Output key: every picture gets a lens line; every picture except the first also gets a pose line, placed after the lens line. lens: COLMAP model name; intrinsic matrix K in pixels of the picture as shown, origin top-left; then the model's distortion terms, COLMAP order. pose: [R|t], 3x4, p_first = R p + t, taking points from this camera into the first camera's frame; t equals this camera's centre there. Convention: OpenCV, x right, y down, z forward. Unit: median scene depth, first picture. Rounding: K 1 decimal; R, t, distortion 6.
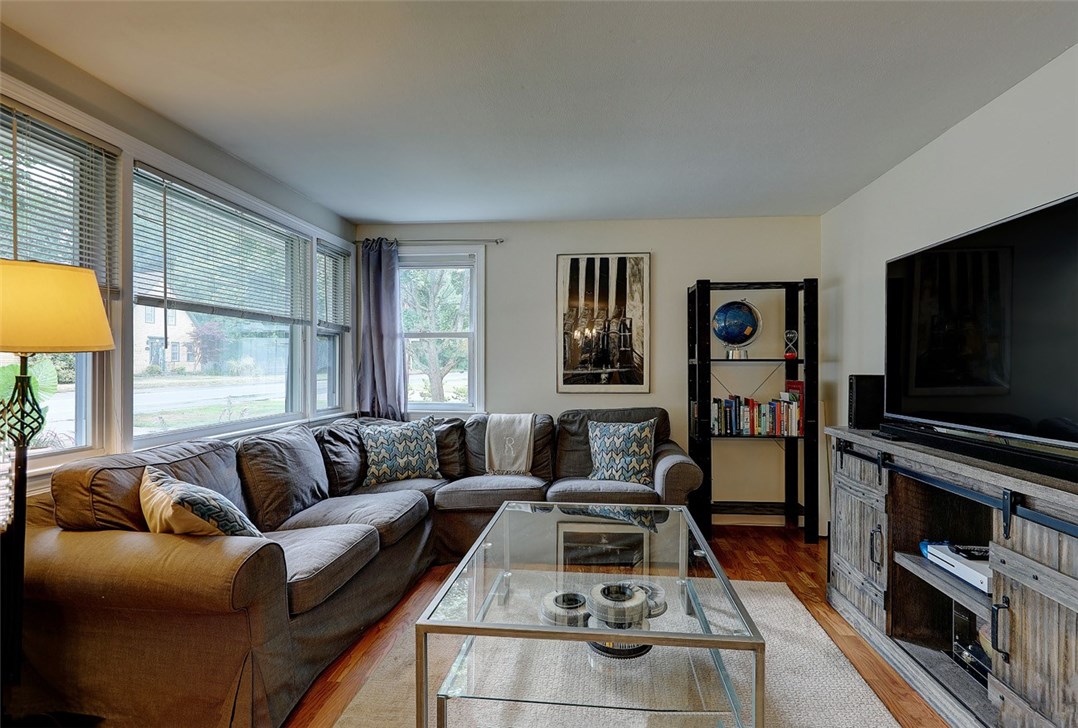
lens RADIAL K [[521.0, 0, 554.6], [0, 521.0, 368.5], [0, 0, 1]] dist [0.001620, 0.000325]
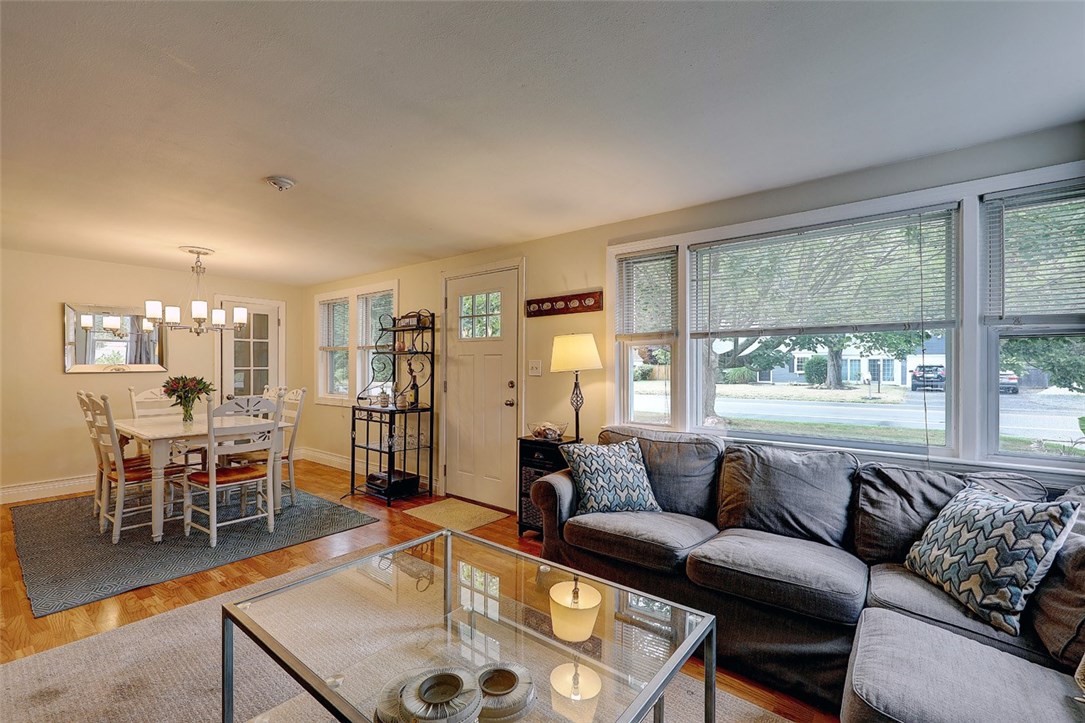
lens RADIAL K [[464.9, 0, 542.5], [0, 464.9, 363.5], [0, 0, 1]] dist [0.000058, 0.000262]
pose [[-0.549590, -0.002528, -0.835431, 0.365090], [-0.004574, 0.999990, -0.000016, -0.030456], [0.835422, 0.003812, -0.549595, 0.873325]]
